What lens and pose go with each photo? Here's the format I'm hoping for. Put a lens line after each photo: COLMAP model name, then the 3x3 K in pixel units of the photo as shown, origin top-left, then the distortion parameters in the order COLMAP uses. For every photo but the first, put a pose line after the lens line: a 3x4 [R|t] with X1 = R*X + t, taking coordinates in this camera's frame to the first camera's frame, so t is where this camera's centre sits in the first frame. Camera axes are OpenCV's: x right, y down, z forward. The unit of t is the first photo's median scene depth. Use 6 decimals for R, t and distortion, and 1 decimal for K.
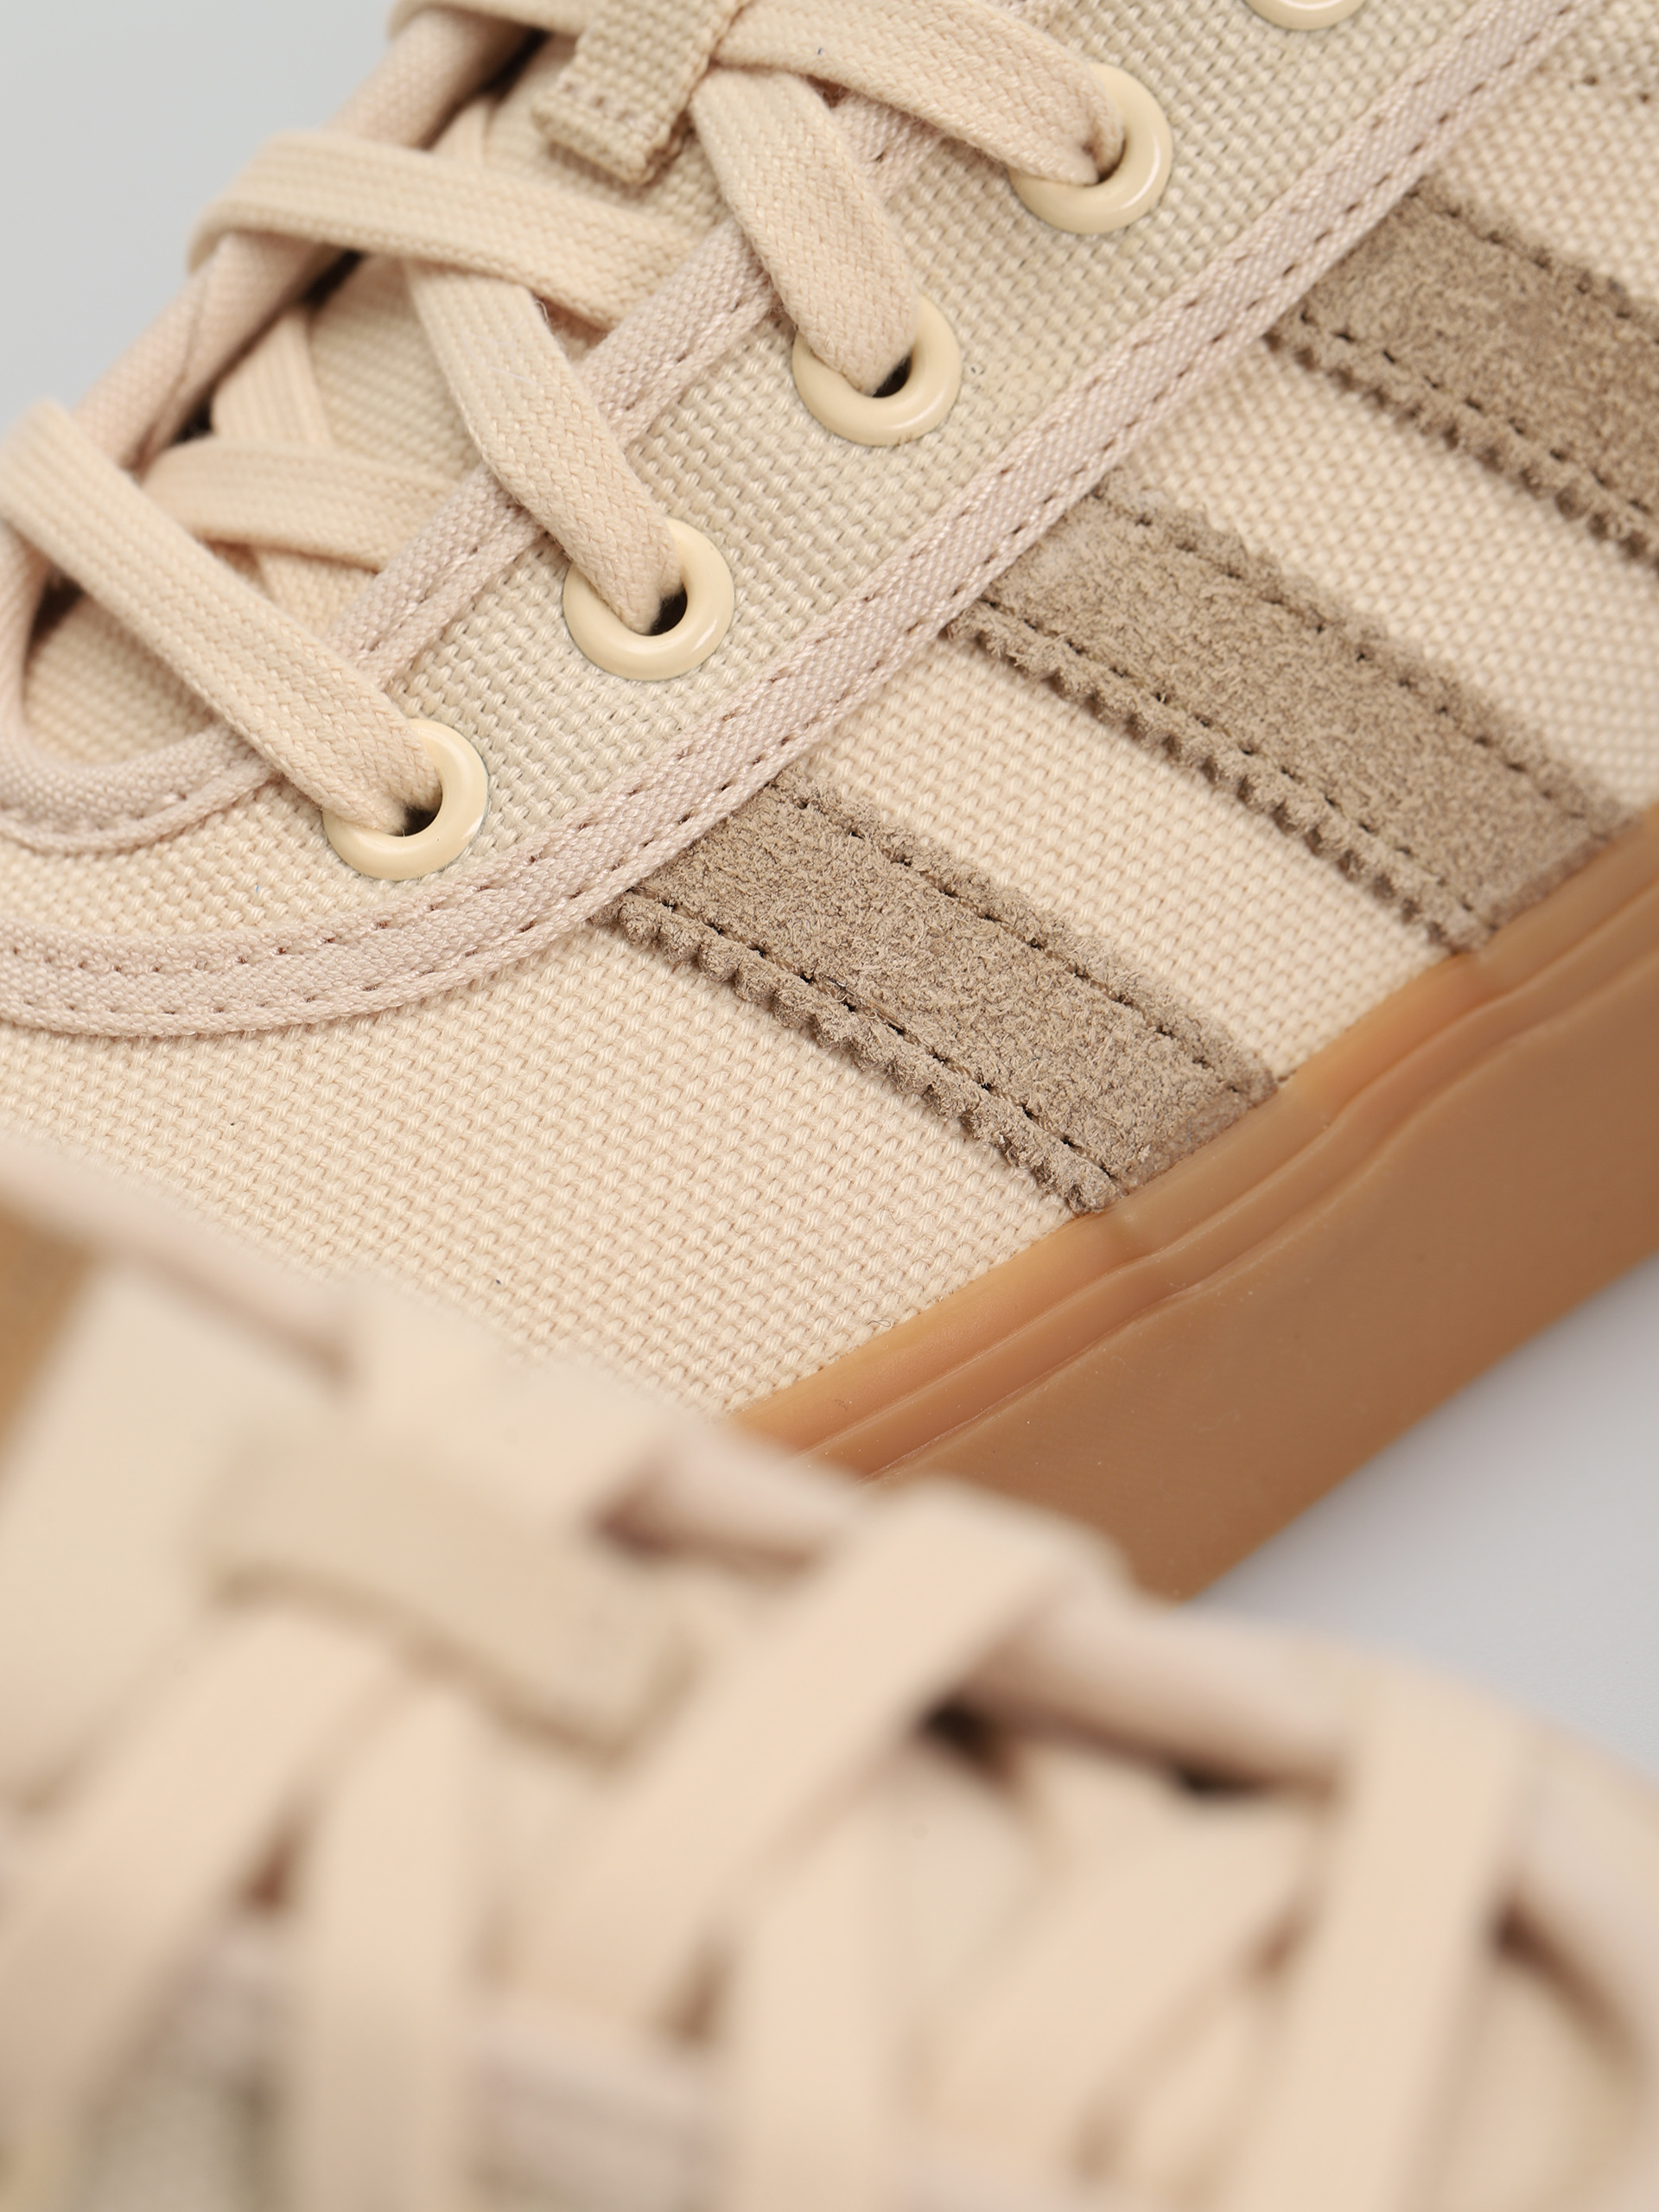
lens RADIAL K [[6260.4, 0, 830.3], [0, 6260.4, 1107.0], [0, 0, 1]] dist [-0.092222, 0.000000]
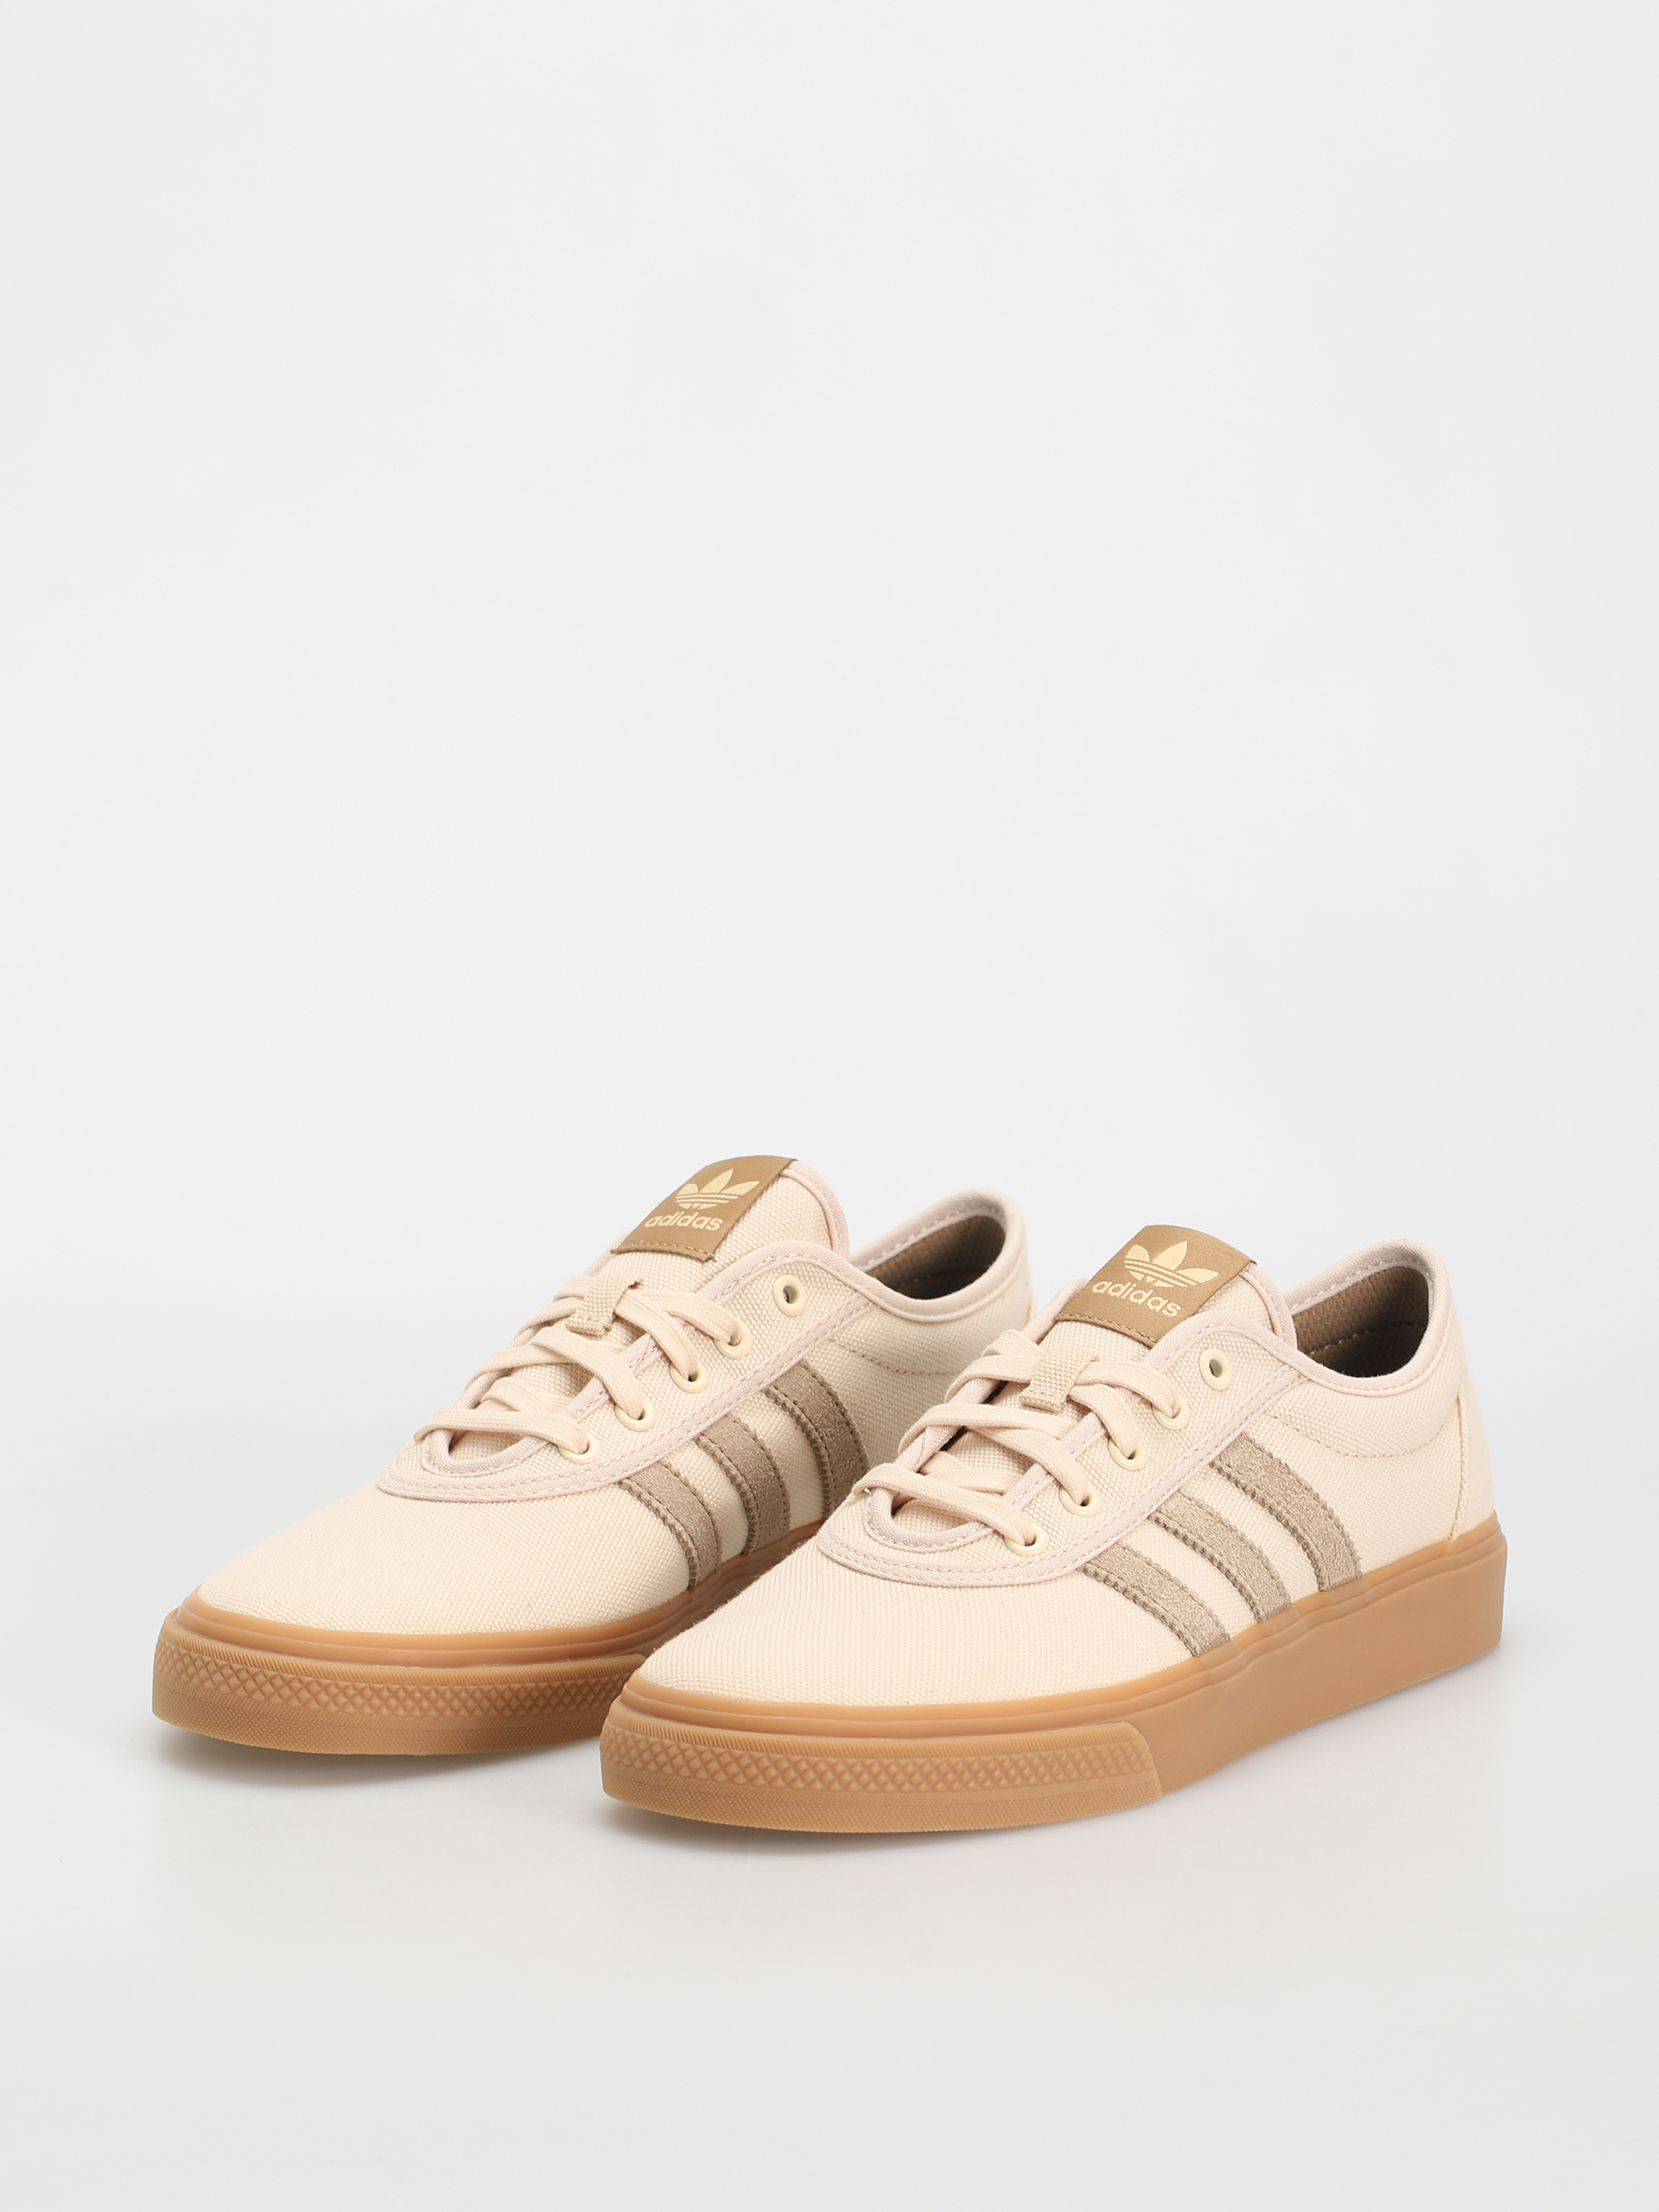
lens RADIAL K [[6260.4, 0, 829.3], [0, 6260.4, 1104.6], [0, 0, 1]] dist [-0.092222, 0.000000]
pose [[0.935752, 0.127450, 0.328823, -1.470146], [0.034965, 0.894288, -0.446123, 1.414080], [-0.350920, 0.428958, 0.832376, -2.257534]]
